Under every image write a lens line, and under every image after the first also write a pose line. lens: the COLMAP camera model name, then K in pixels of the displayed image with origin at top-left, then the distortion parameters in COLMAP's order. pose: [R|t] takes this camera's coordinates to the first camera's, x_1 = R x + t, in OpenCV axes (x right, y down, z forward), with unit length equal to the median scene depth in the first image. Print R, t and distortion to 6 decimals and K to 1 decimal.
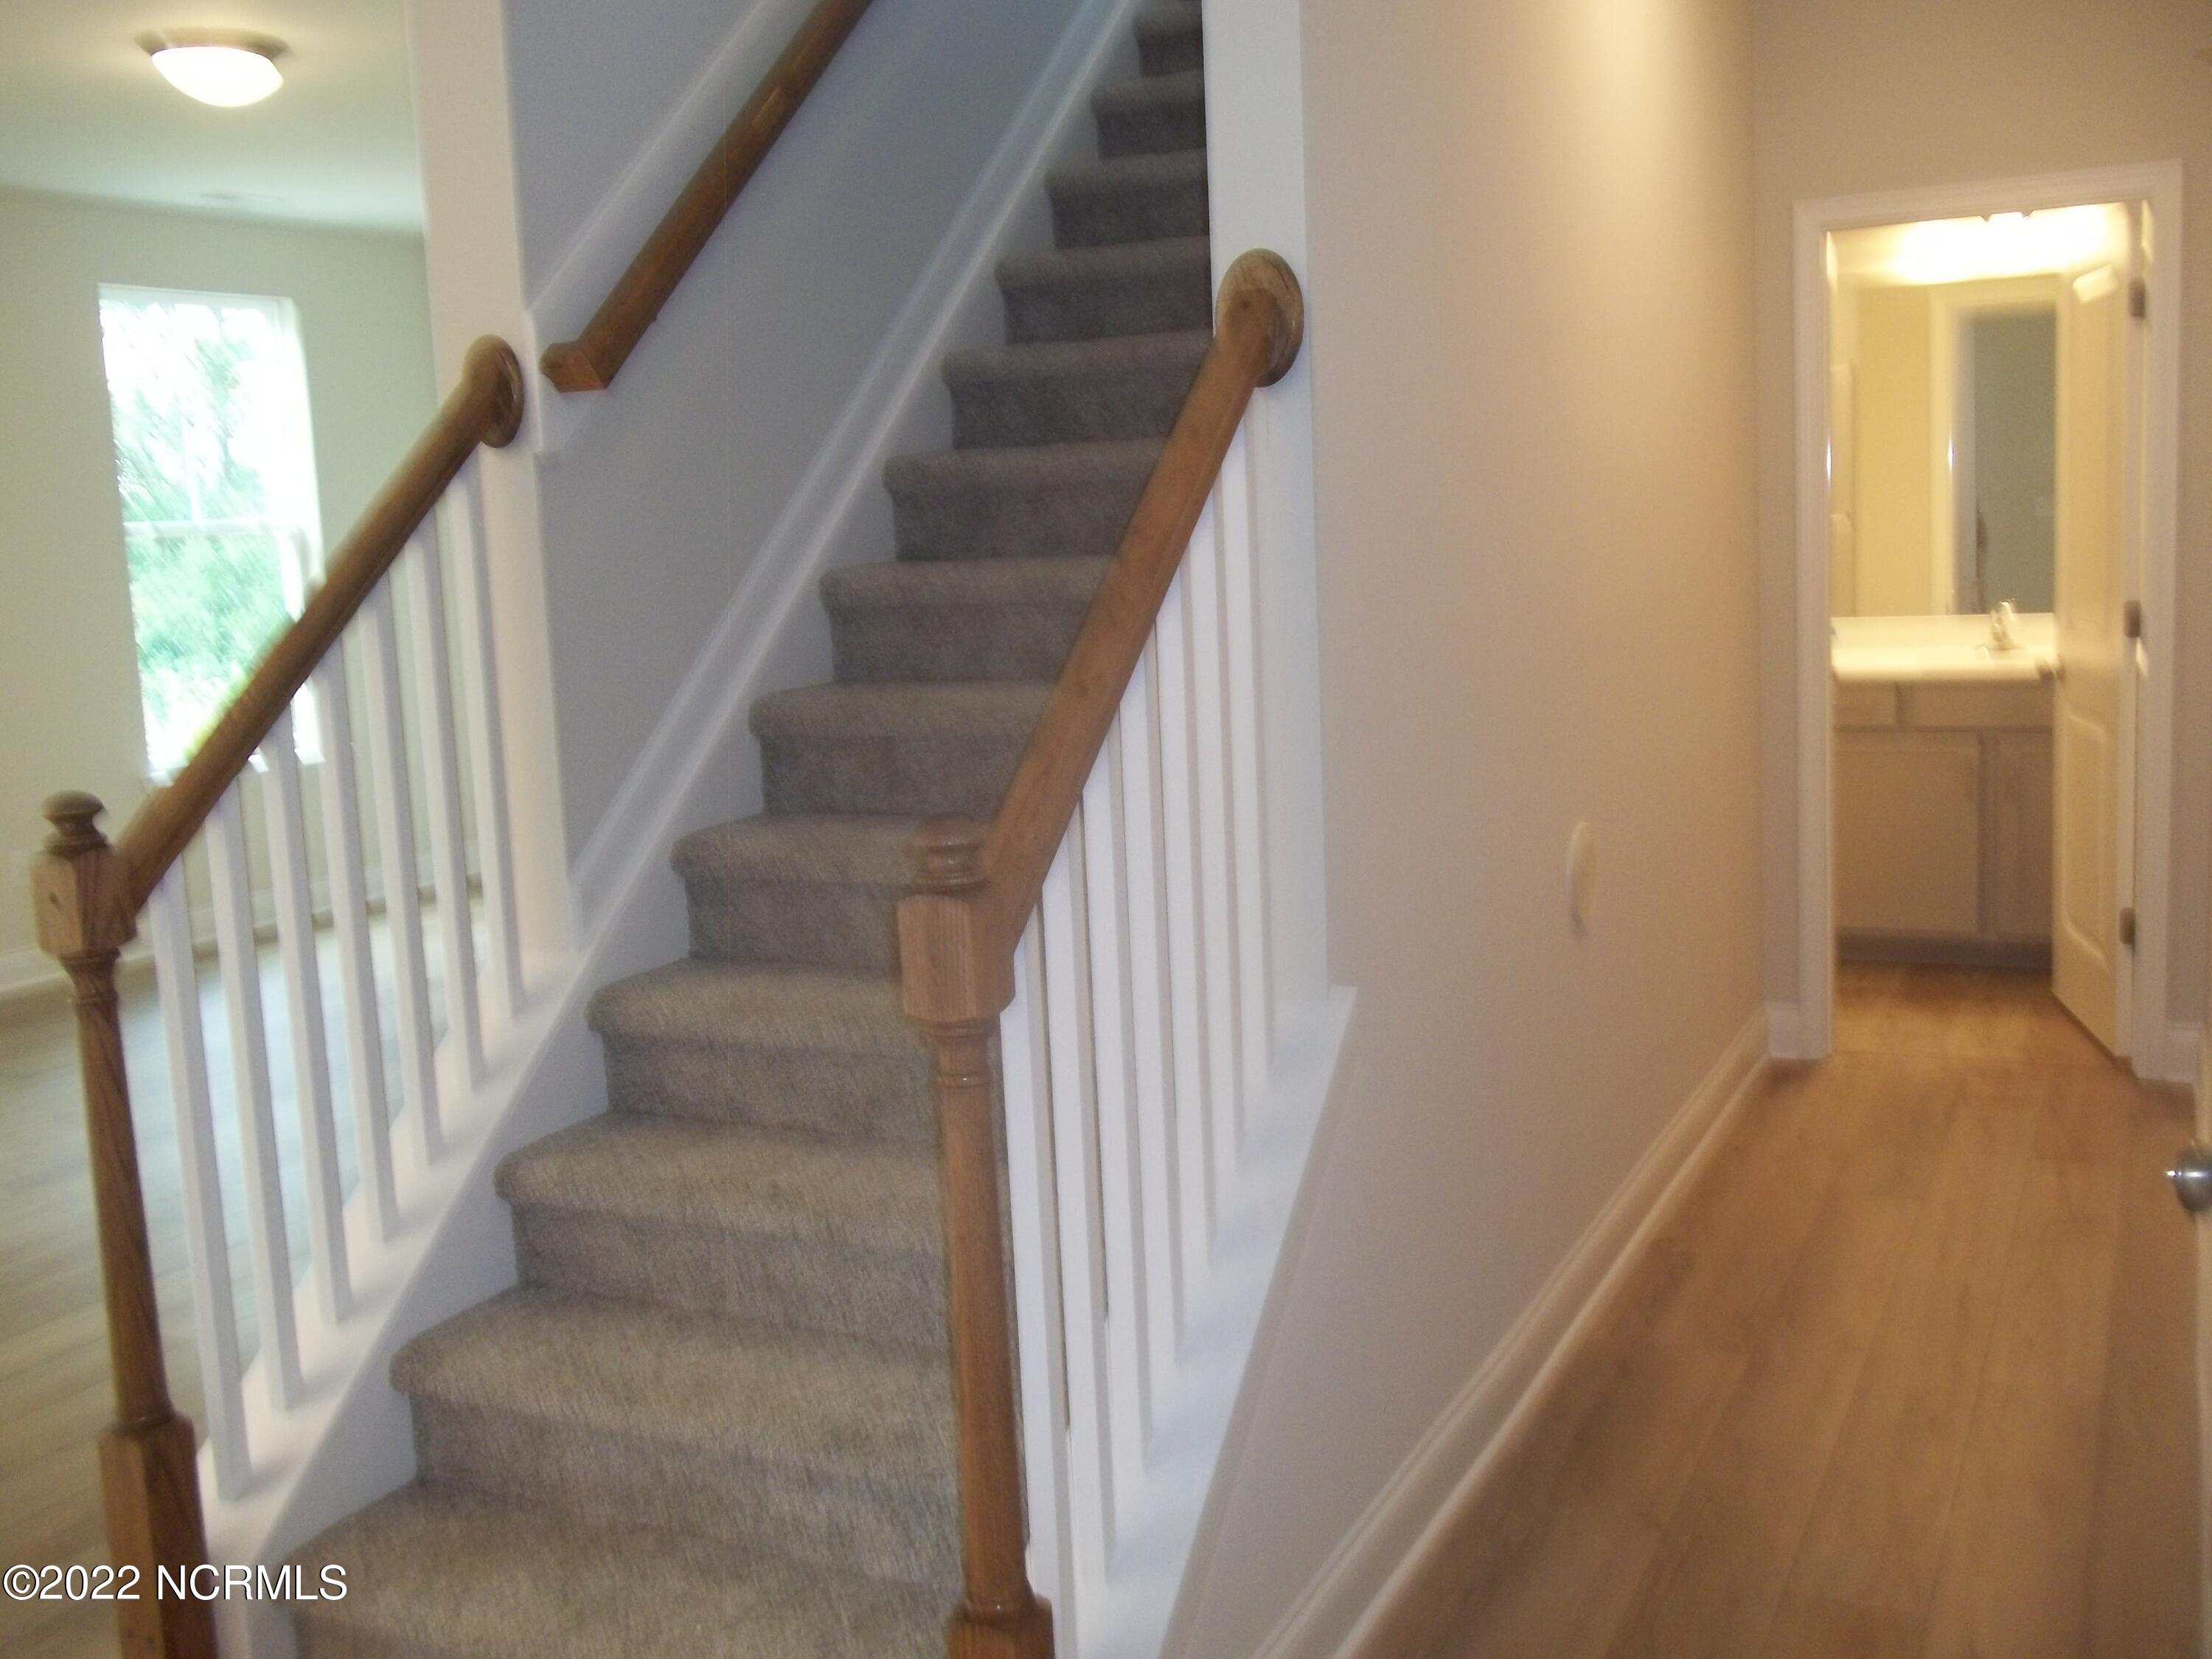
lens RADIAL K [[2127.7, 0, 1106.0], [0, 2127.7, 829.5], [0, 0, 1]] dist [-0.014807, 0.015111]
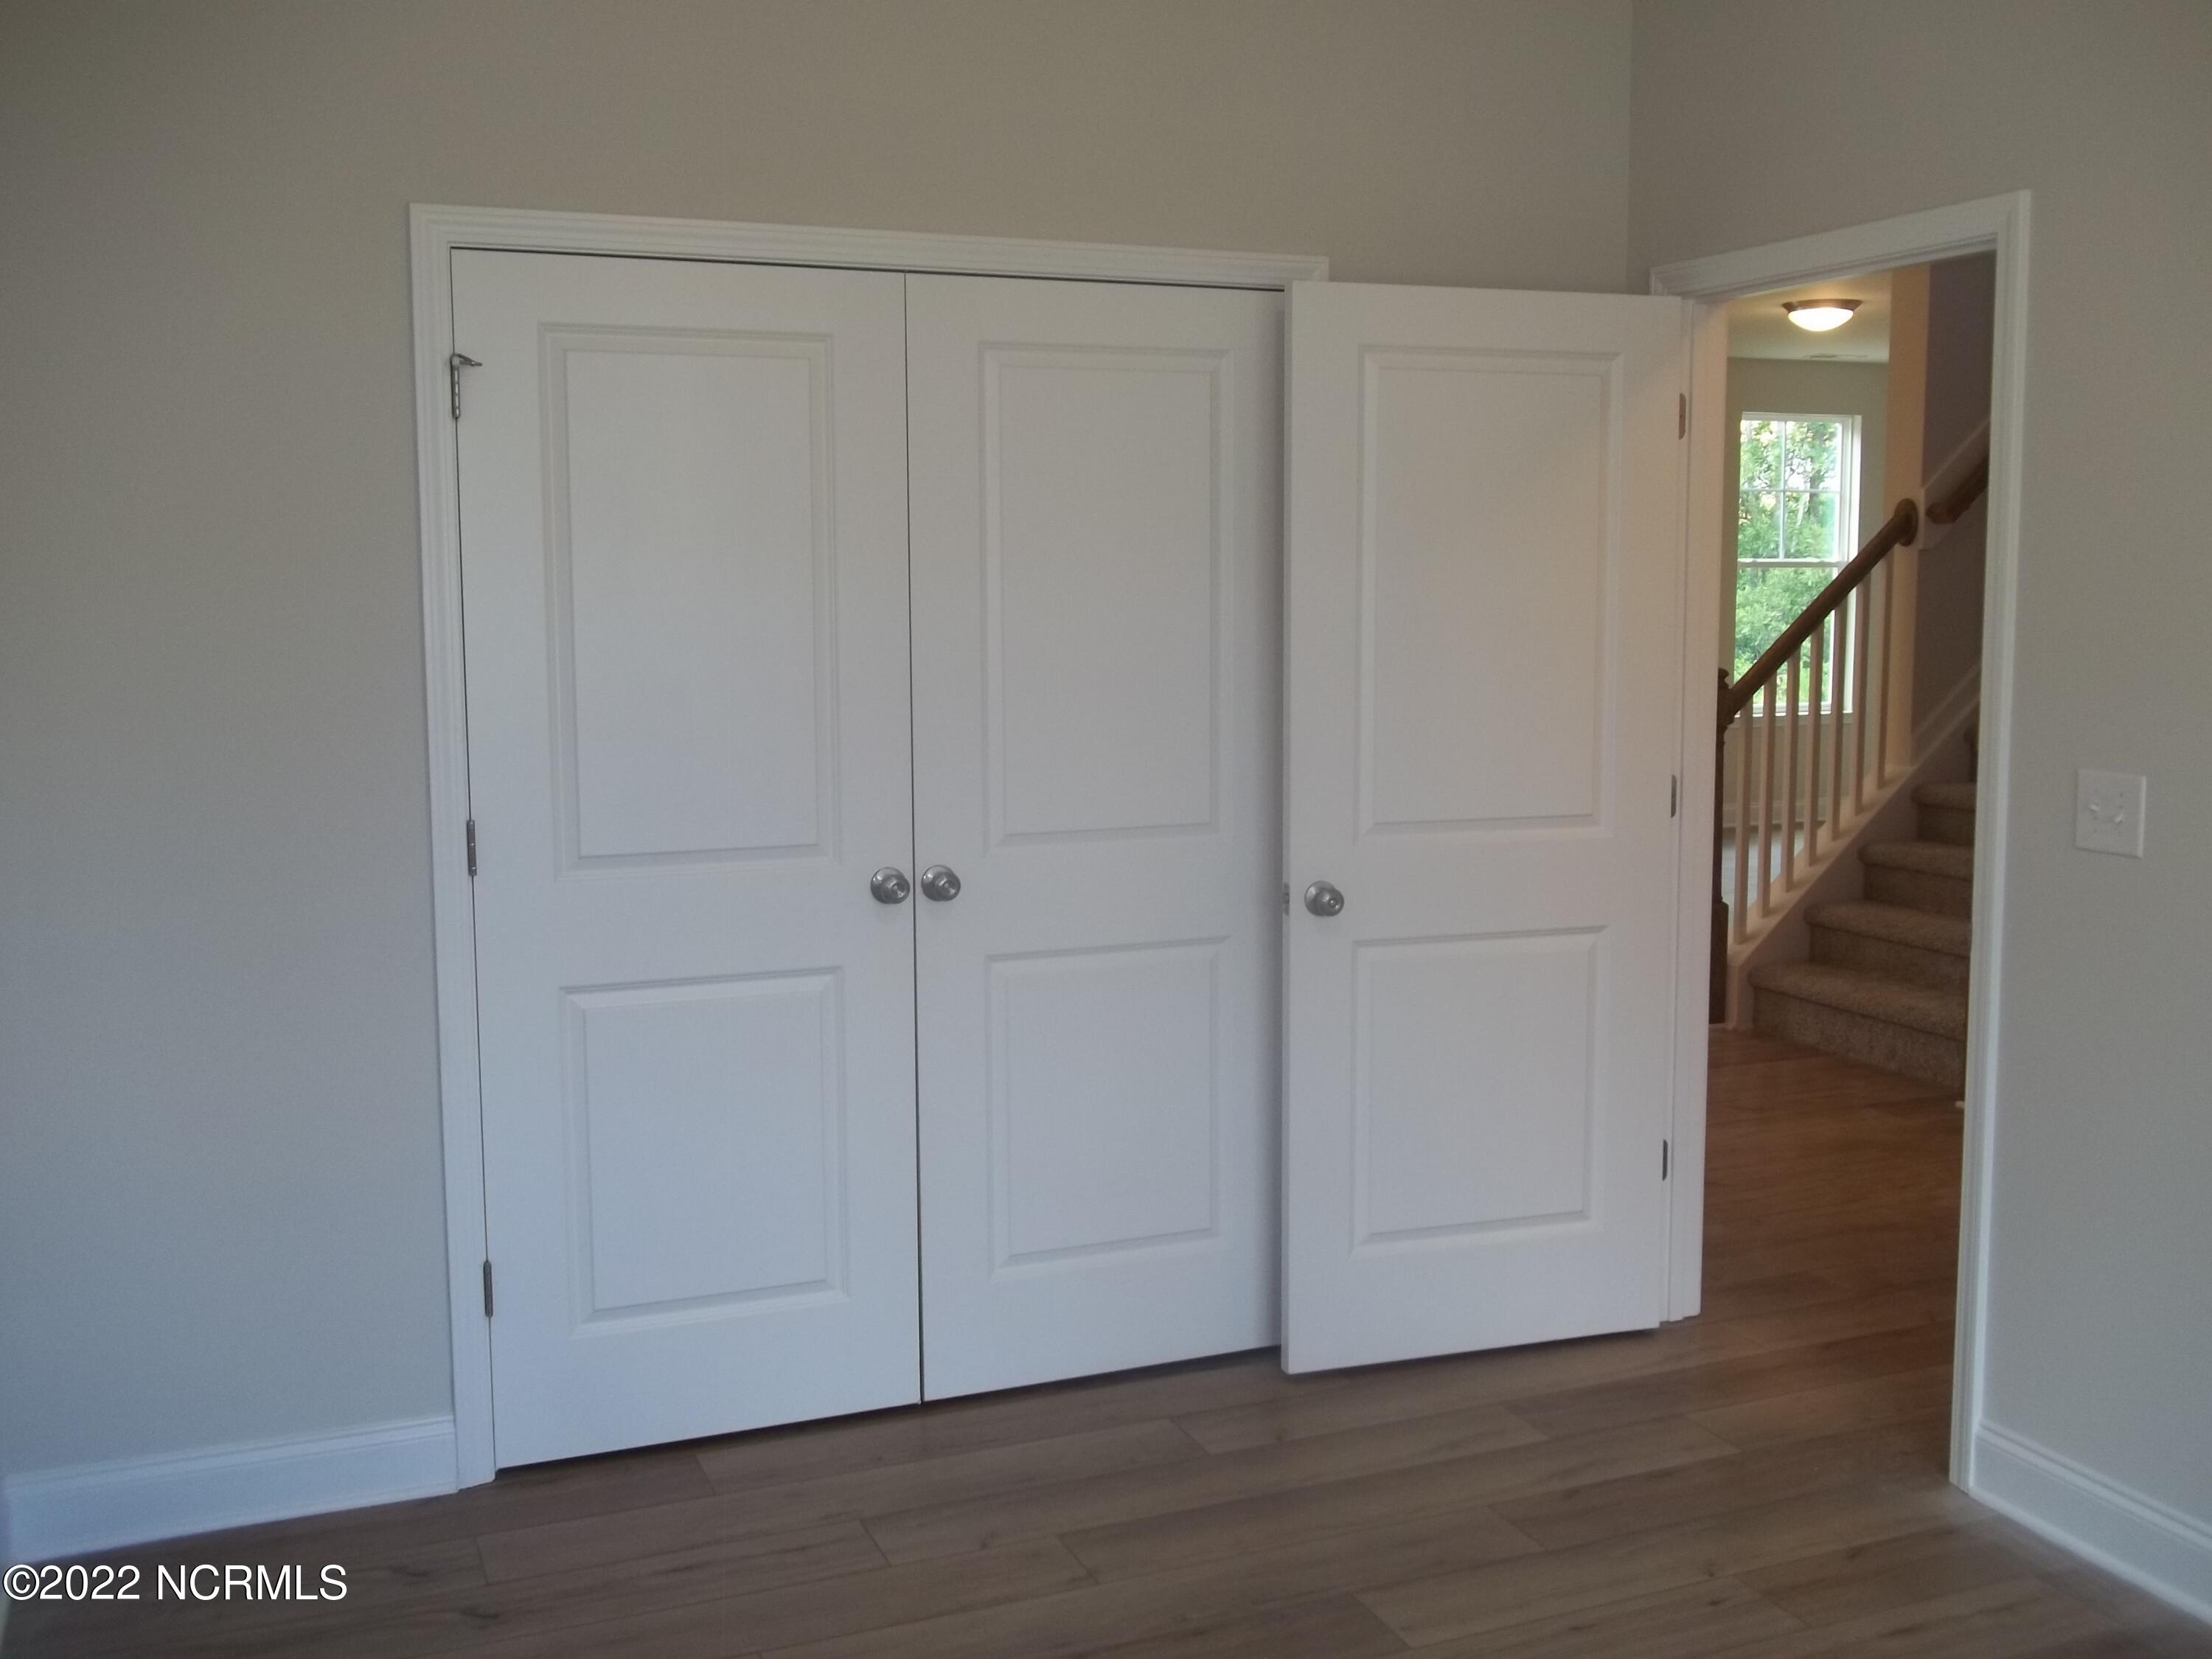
lens RADIAL K [[2127.7, 0, 1106.0], [0, 2127.7, 829.5], [0, 0, 1]] dist [-0.014807, 0.015111]
pose [[0.758236, 0.114803, -0.641793, 0.566238], [-0.121194, 0.992037, 0.034272, 0.151149], [0.640617, 0.051795, 0.766112, -1.293982]]
